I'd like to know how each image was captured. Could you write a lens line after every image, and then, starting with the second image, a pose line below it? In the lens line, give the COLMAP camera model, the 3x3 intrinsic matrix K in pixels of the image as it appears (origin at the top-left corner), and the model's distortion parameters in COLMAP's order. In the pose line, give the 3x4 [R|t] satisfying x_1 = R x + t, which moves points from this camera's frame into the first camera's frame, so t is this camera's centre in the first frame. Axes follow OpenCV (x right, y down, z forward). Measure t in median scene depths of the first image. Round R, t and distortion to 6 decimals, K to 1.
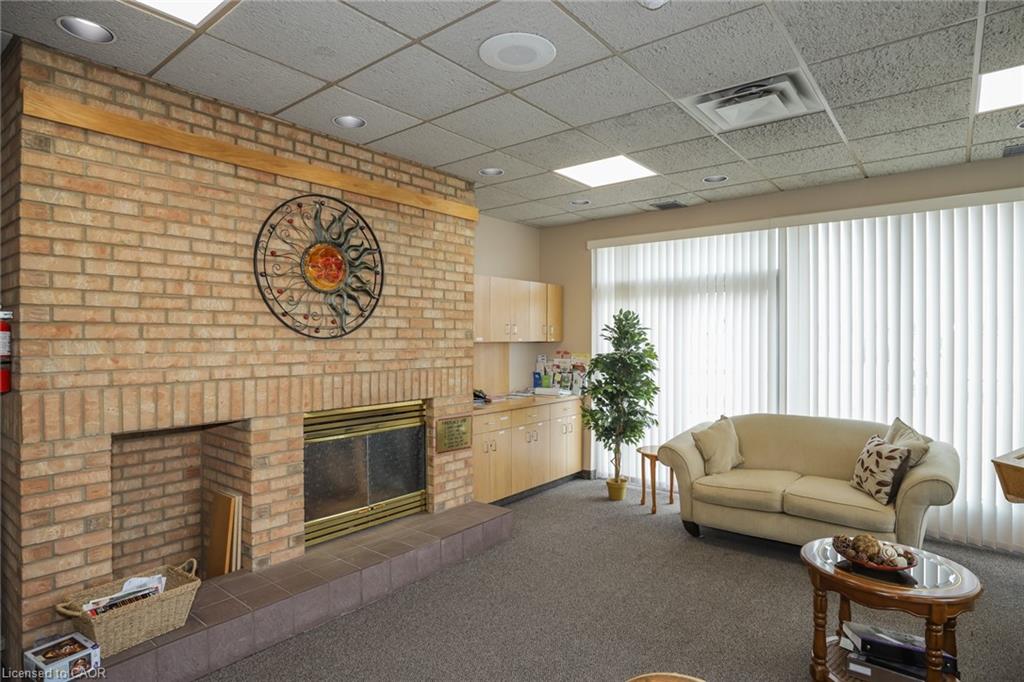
lens RADIAL K [[550.5, 0, 512.0], [0, 550.5, 341.0], [0, 0, 1]] dist [0.000427, 0.000254]
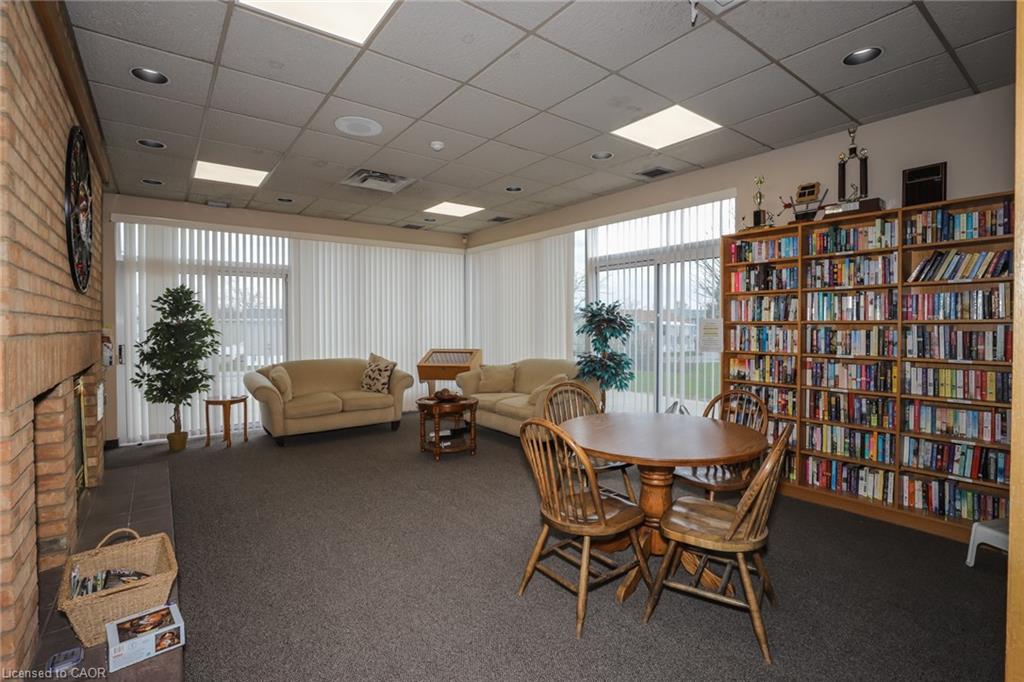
lens RADIAL K [[474.5, 0, 513.7], [0, 474.5, 326.5], [0, 0, 1]] dist [0.000053, -0.000009]
pose [[0.242468, -0.010231, 0.970105, -0.728170], [0.001781, 0.999947, 0.010100, 0.029825], [-0.970158, -0.000721, 0.242474, 0.107388]]
